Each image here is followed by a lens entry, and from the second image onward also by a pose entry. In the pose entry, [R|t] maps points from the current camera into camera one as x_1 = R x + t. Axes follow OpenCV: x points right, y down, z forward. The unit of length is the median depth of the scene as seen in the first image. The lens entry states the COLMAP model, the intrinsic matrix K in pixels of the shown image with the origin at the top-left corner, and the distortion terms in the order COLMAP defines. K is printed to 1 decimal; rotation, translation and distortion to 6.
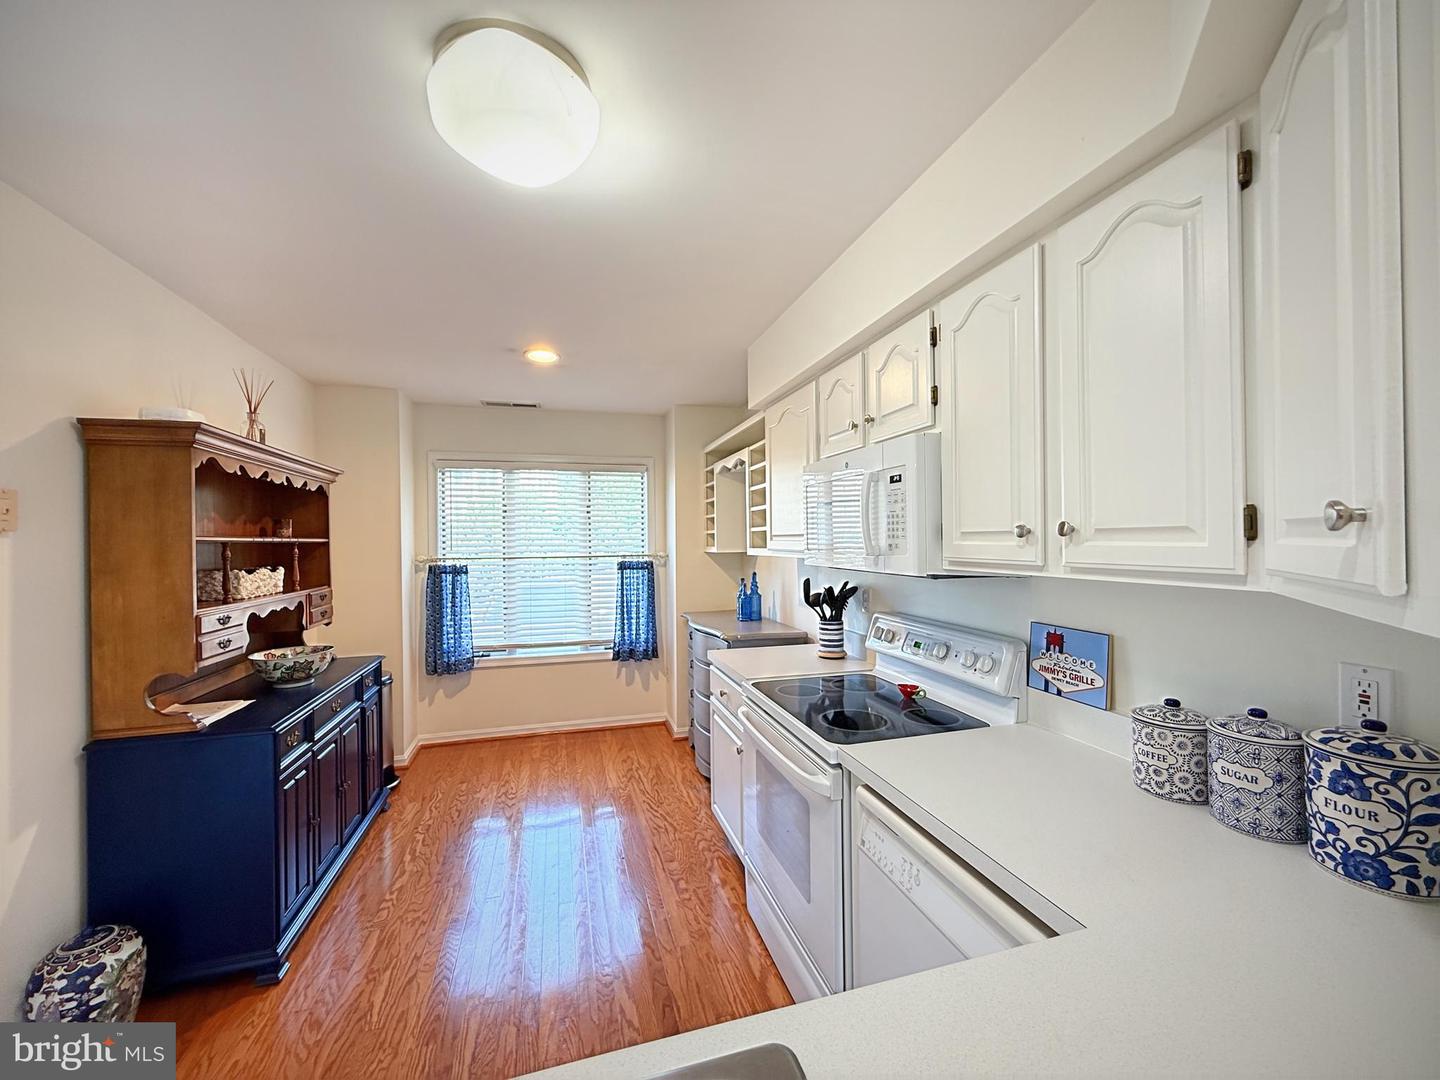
lens RADIAL K [[572.3, 0, 724.5], [0, 572.3, 541.7], [0, 0, 1]] dist [-0.000904, 0.000041]
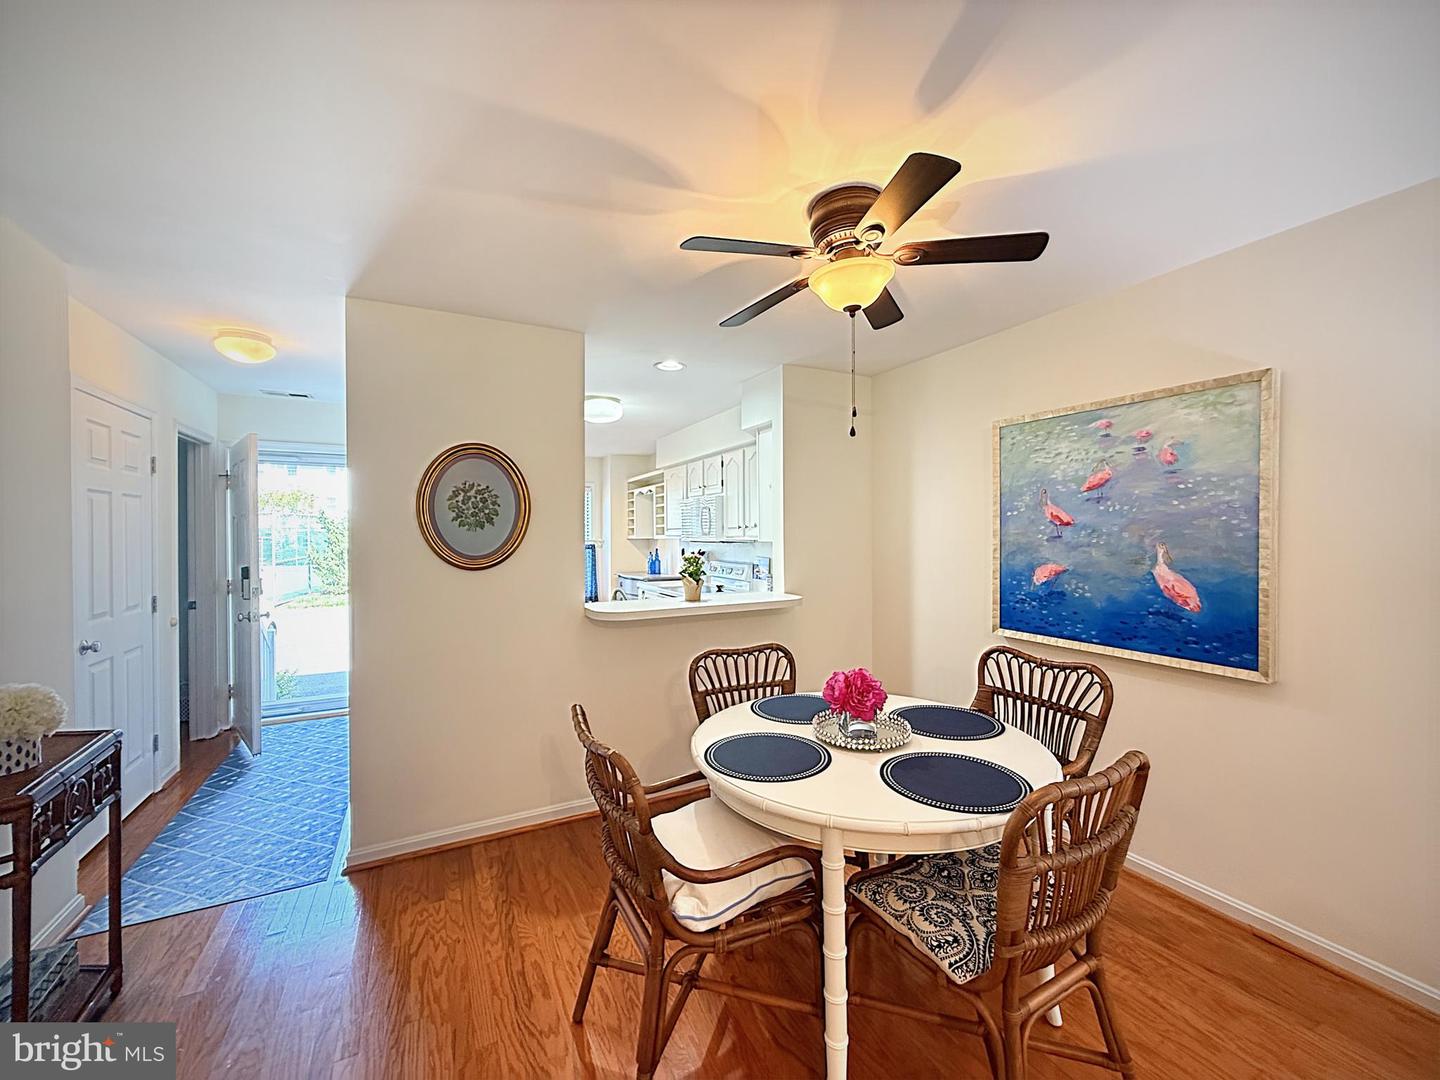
lens RADIAL K [[572.3, 0, 729.0], [0, 572.3, 538.0], [0, 0, 1]] dist [-0.000904, 0.000041]
pose [[0.979478, 0.009371, 0.201333, -0.178224], [-0.008658, 0.999953, -0.004421, 0.045826], [-0.201365, 0.002587, 0.979513, -1.680552]]
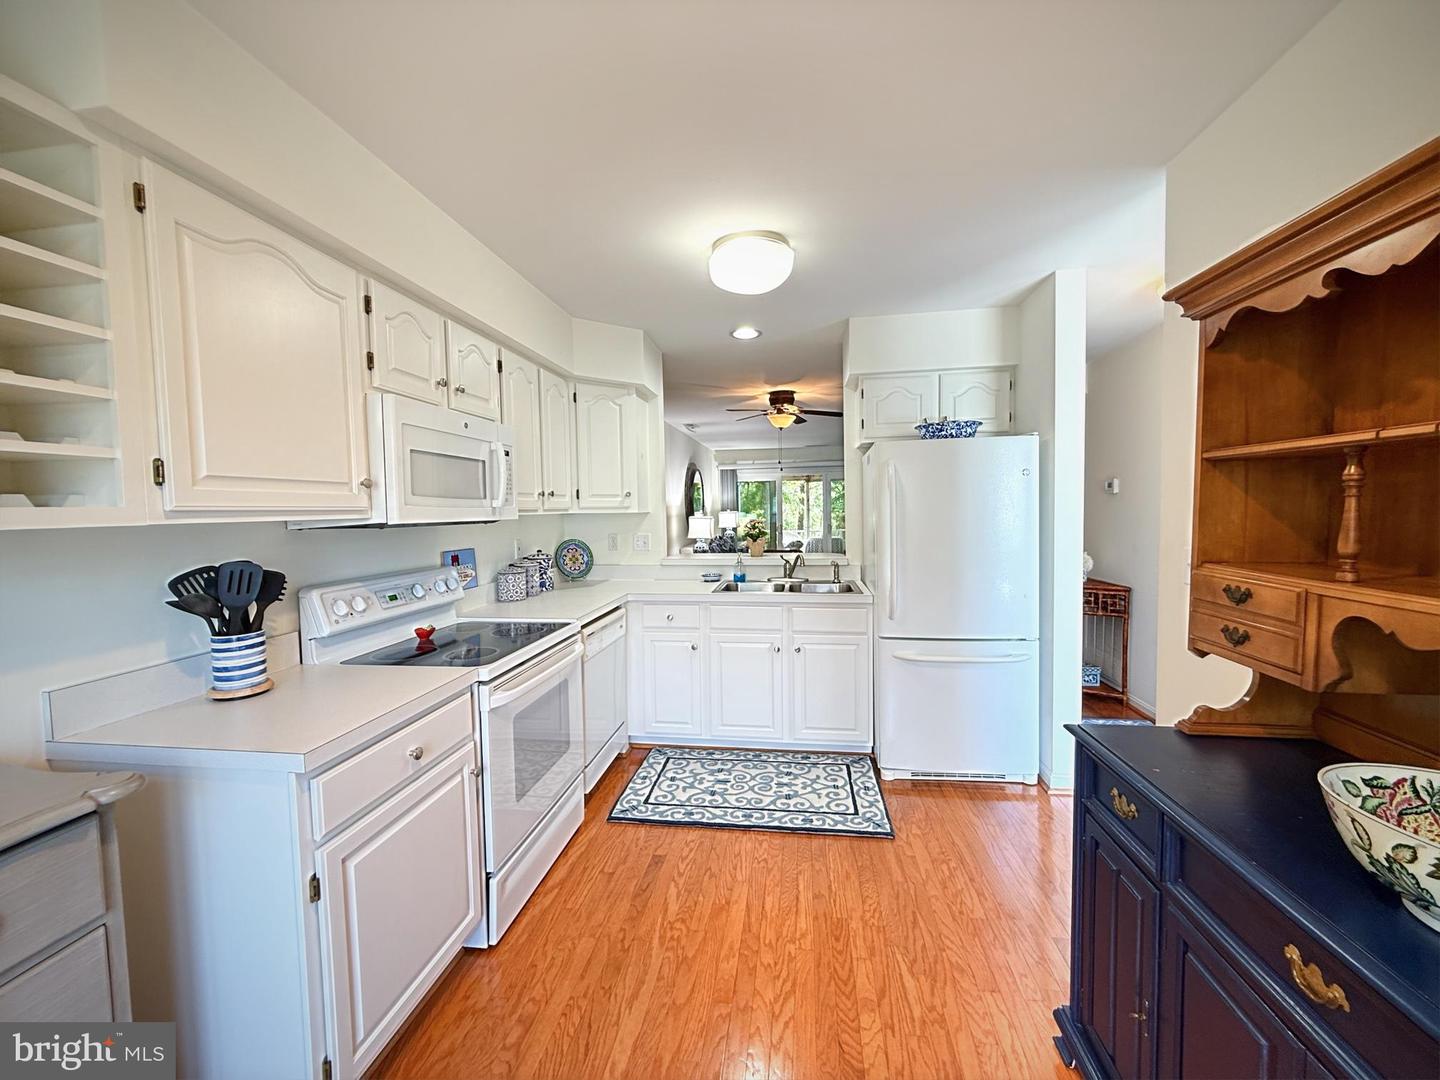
lens RADIAL K [[572.3, 0, 695.9], [0, 572.3, 539.7], [0, 0, 1]] dist [-0.000904, 0.000041]
pose [[-0.892338, 0.002883, 0.451359, -0.665498], [0.030704, 0.998051, 0.054326, 0.037363], [-0.450323, 0.062336, -0.890687, 1.784390]]
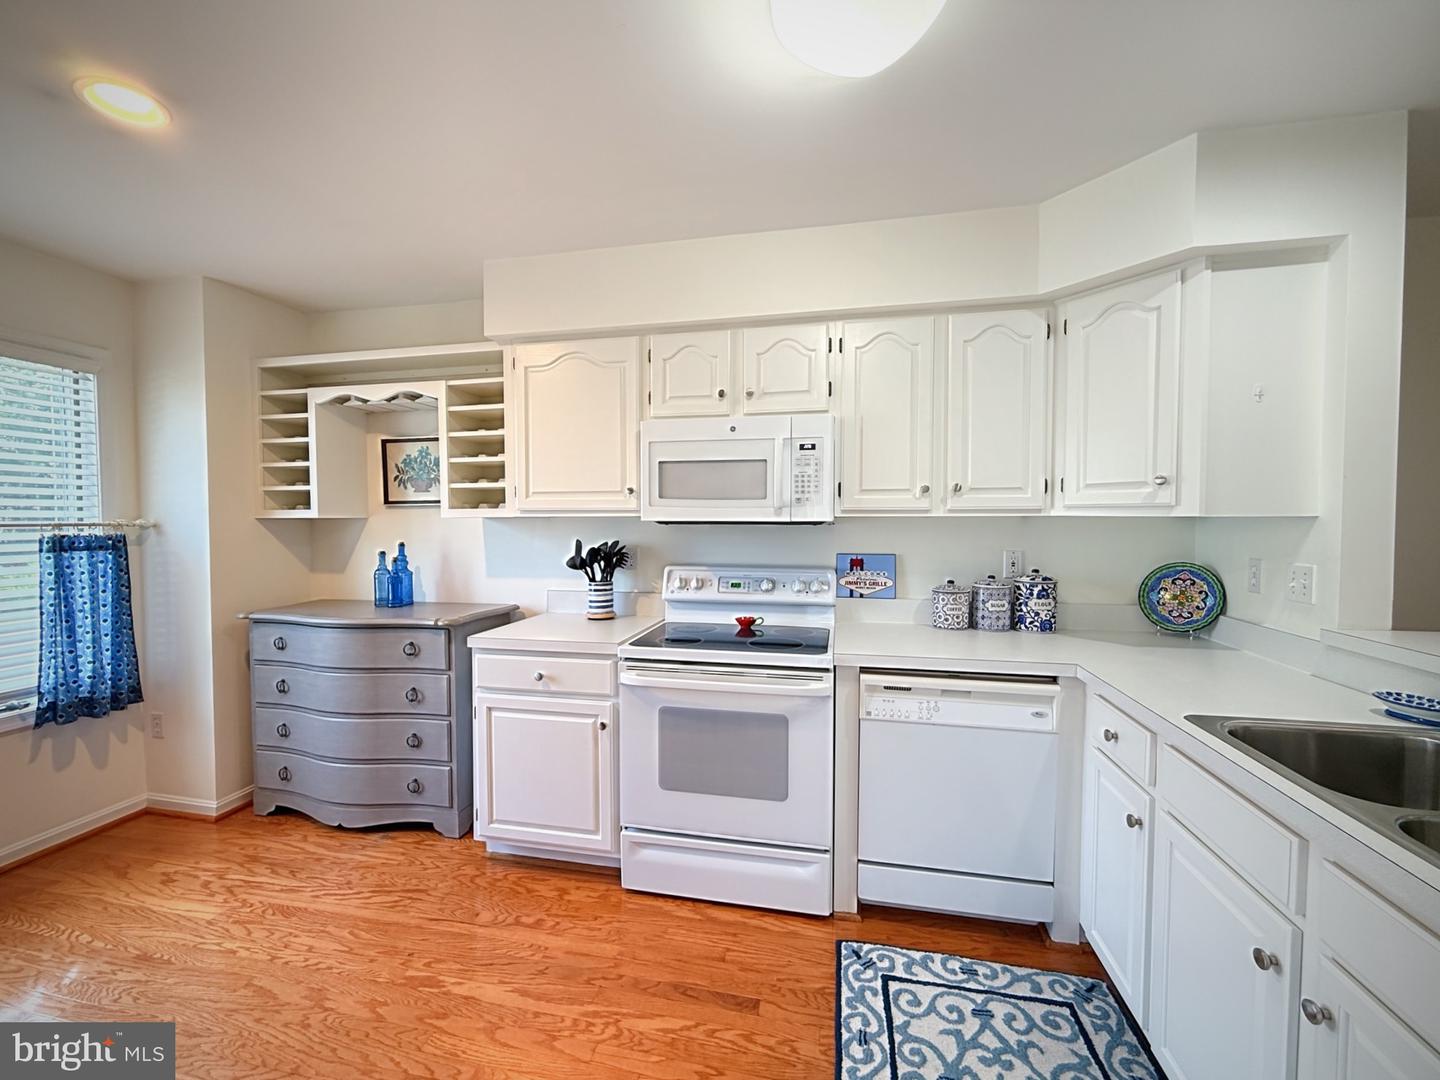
lens RADIAL K [[572.3, 0, 727.6], [0, 572.3, 543.3], [0, 0, 1]] dist [-0.000904, 0.000041]
pose [[0.470004, -0.025159, 0.882305, -0.791497], [0.000762, 0.999605, 0.028098, 0.060240], [-0.882664, -0.012534, 0.469838, 0.474749]]
